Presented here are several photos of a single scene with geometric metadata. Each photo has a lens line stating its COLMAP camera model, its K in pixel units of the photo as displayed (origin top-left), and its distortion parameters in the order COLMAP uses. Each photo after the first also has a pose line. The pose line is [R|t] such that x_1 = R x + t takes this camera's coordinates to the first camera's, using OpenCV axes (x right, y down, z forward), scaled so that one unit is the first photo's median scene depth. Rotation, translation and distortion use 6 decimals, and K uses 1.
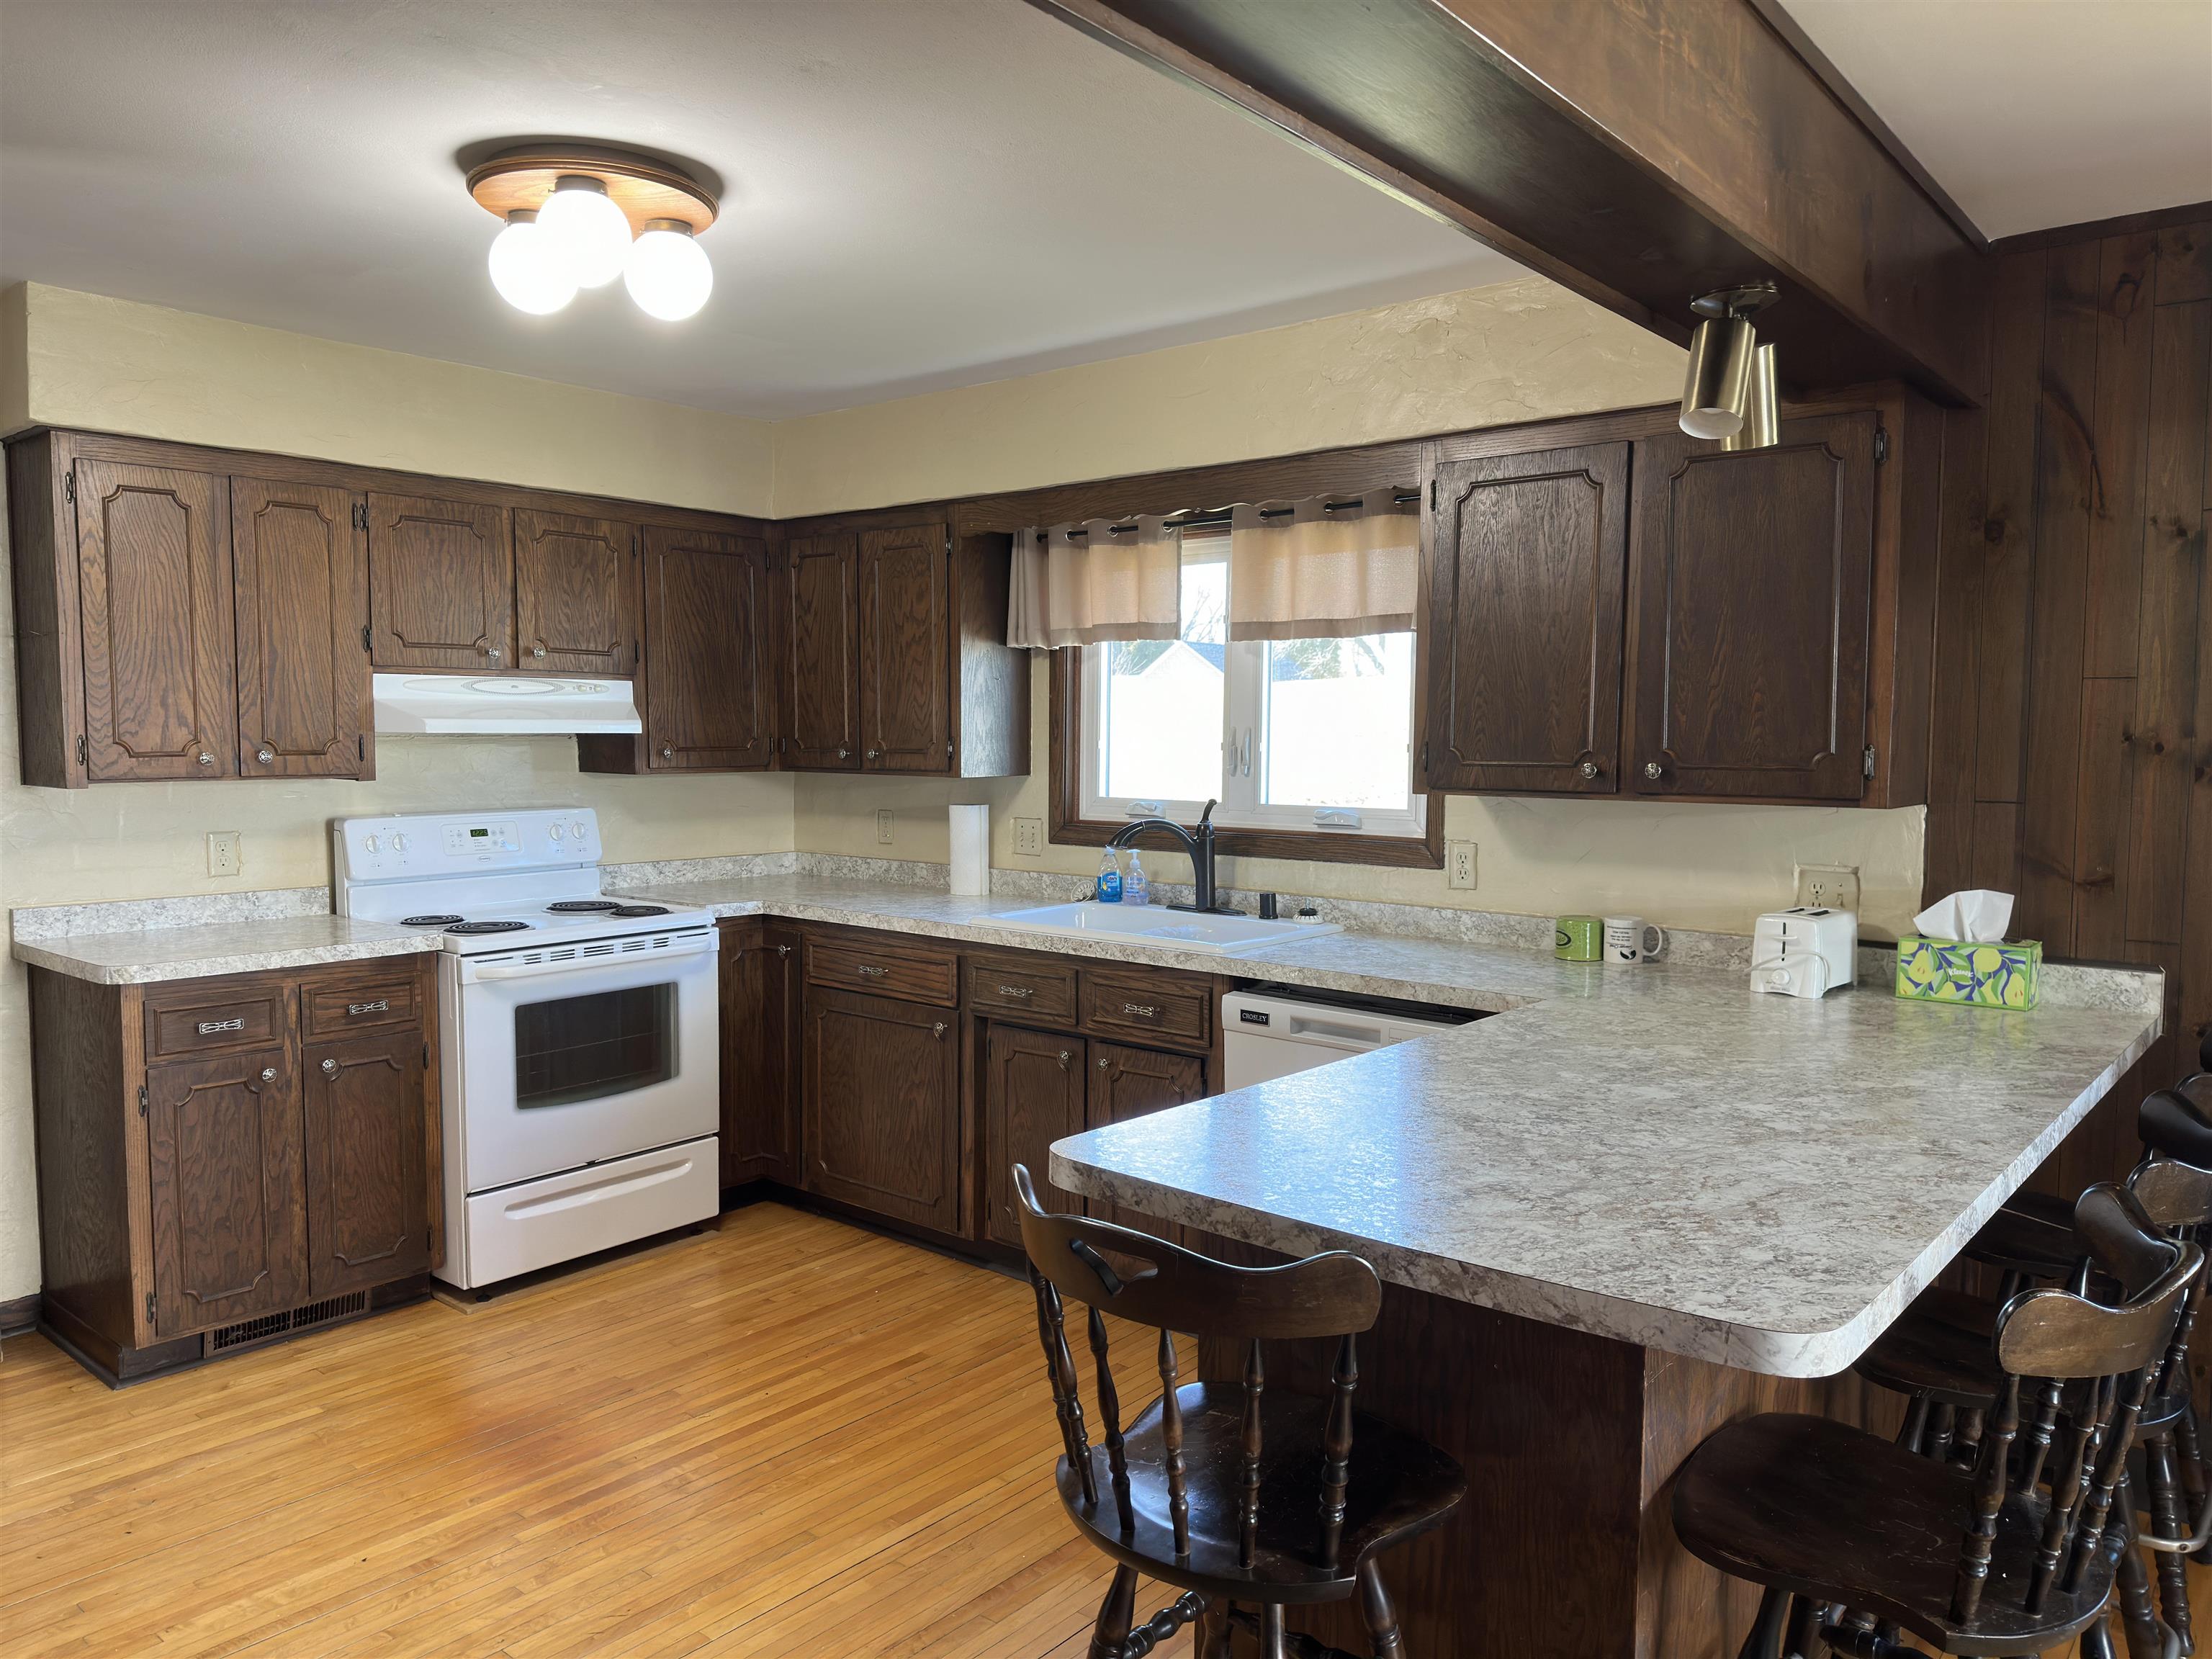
lens RADIAL K [[1553.8, 0, 1116.2], [0, 1553.8, 840.9], [0, 0, 1]] dist [0.058337, -0.066323]
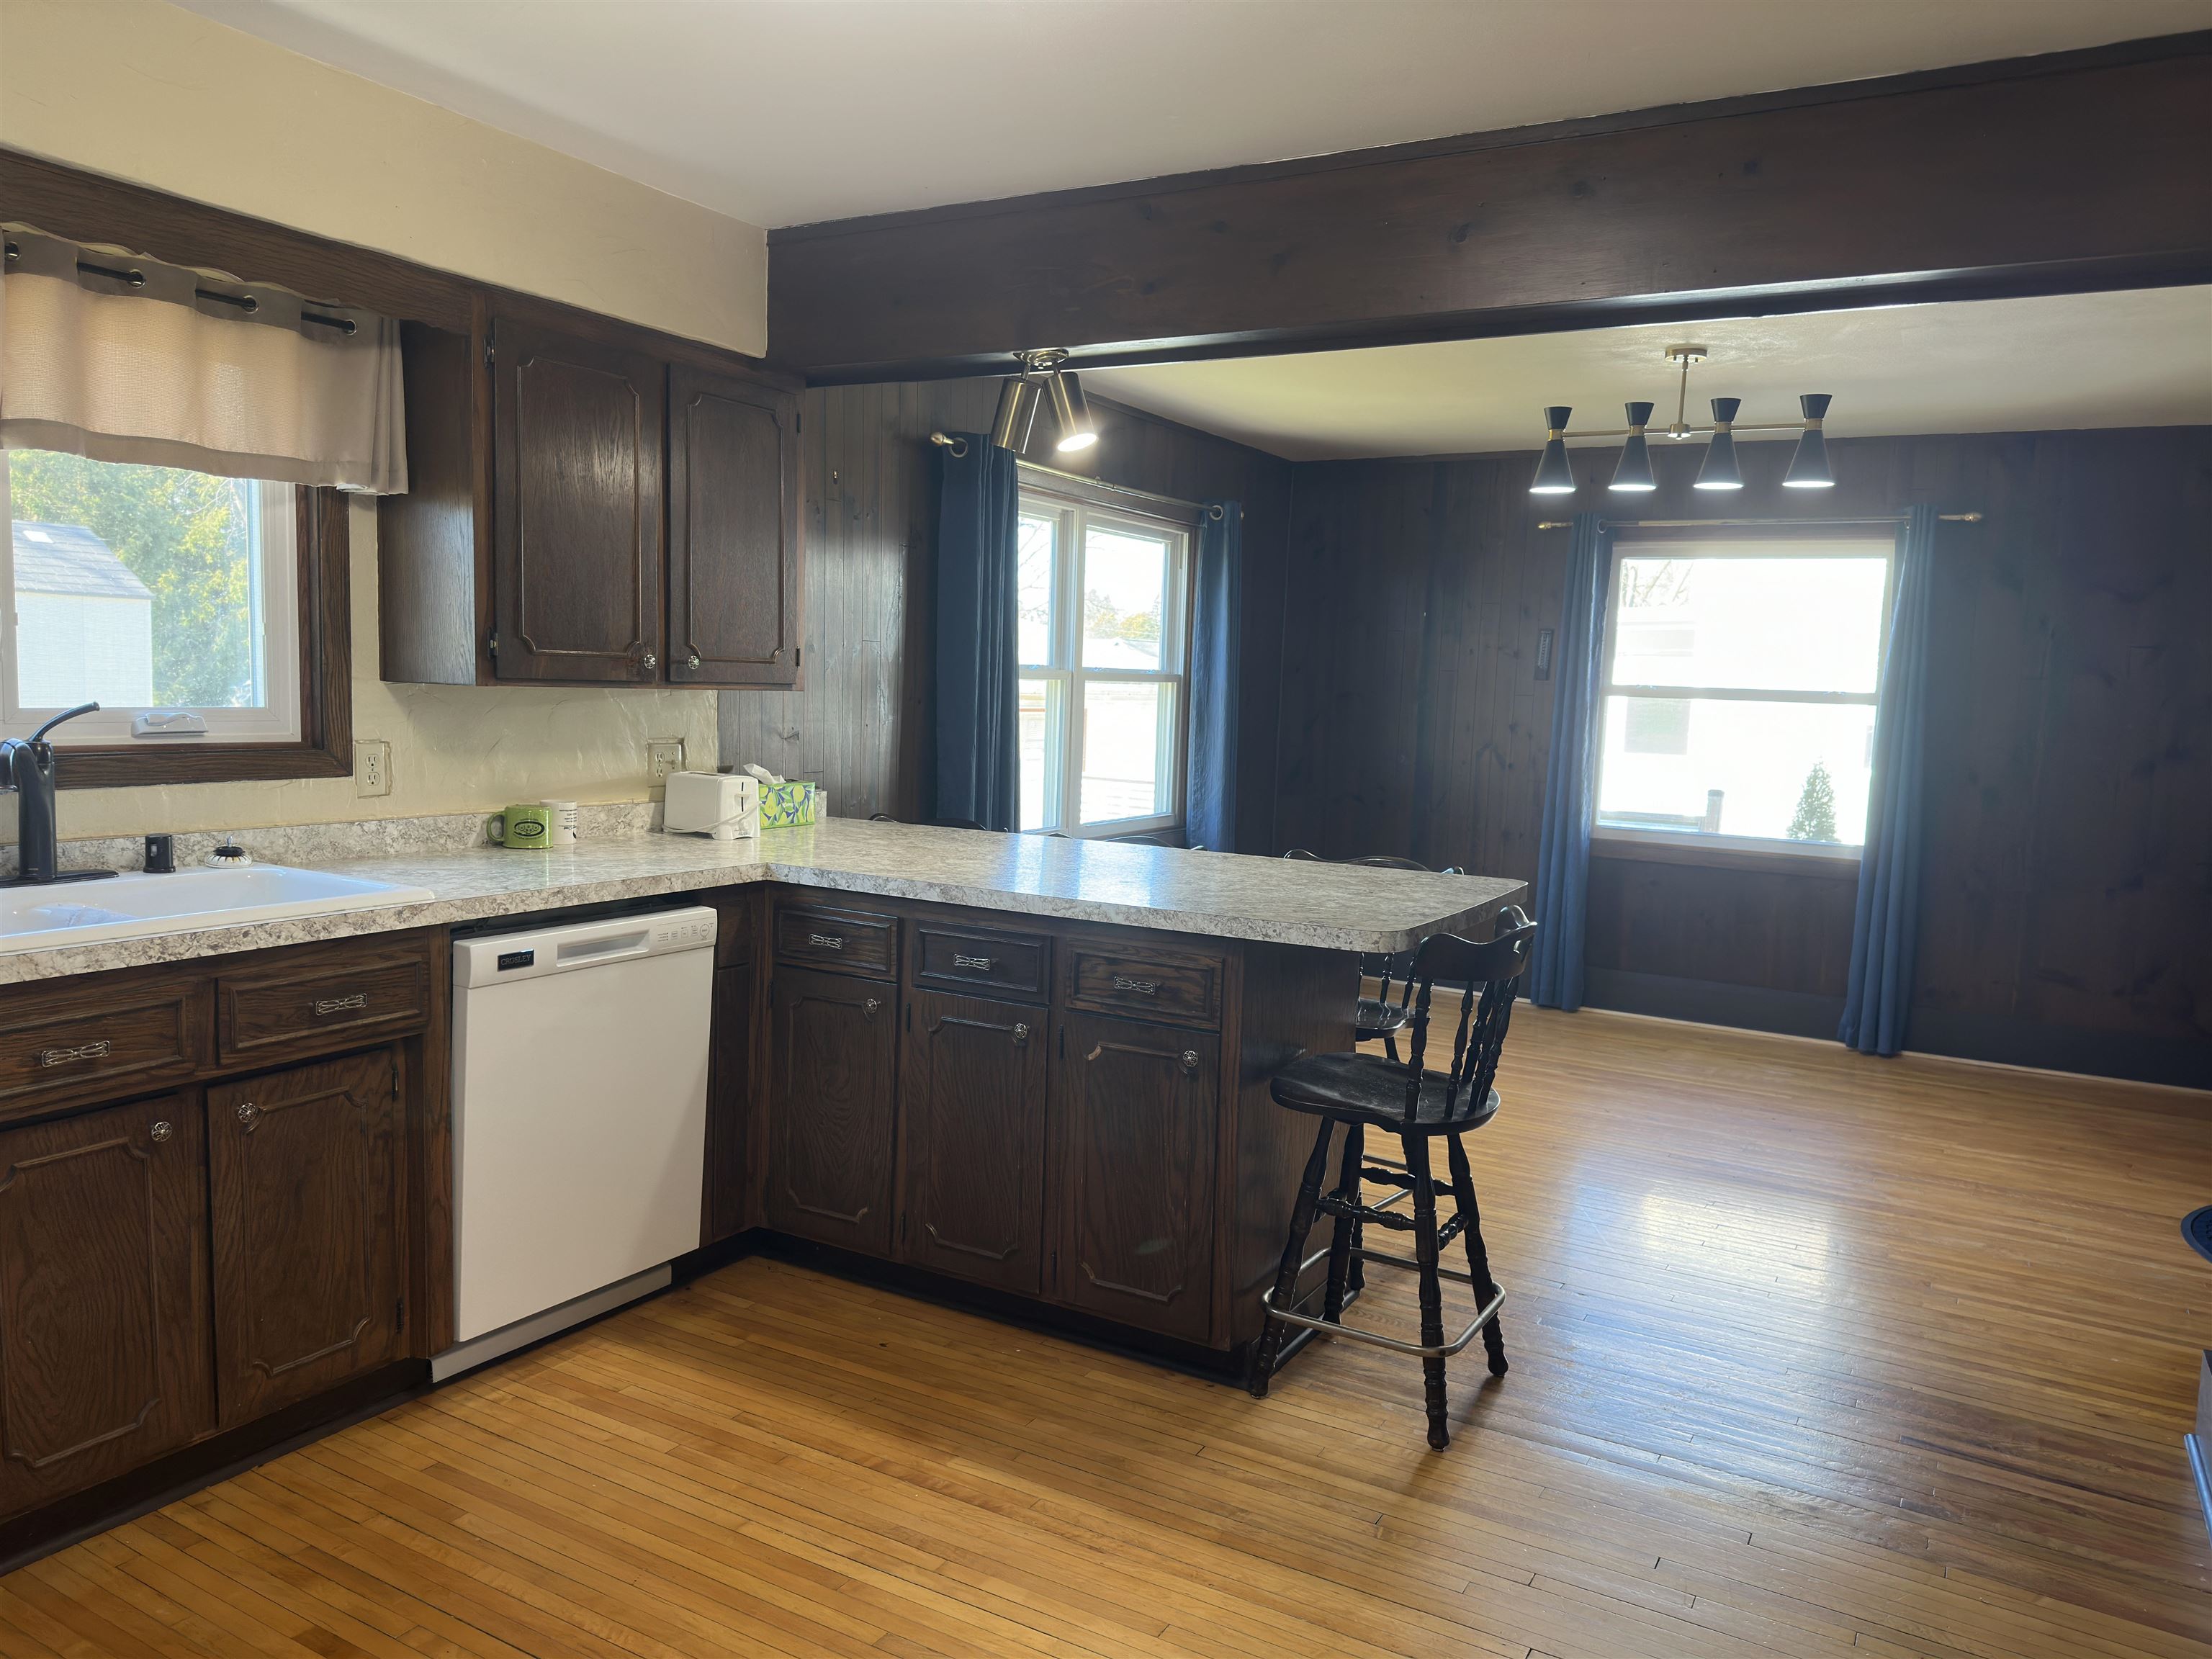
lens RADIAL K [[1553.8, 0, 1102.7], [0, 1553.8, 831.5], [0, 0, 1]] dist [0.058337, -0.066323]
pose [[-0.159834, -0.112974, 0.980658, -0.693459], [0.036571, 0.992070, 0.120249, -0.039328], [-0.986466, 0.055084, -0.154435, 0.726640]]
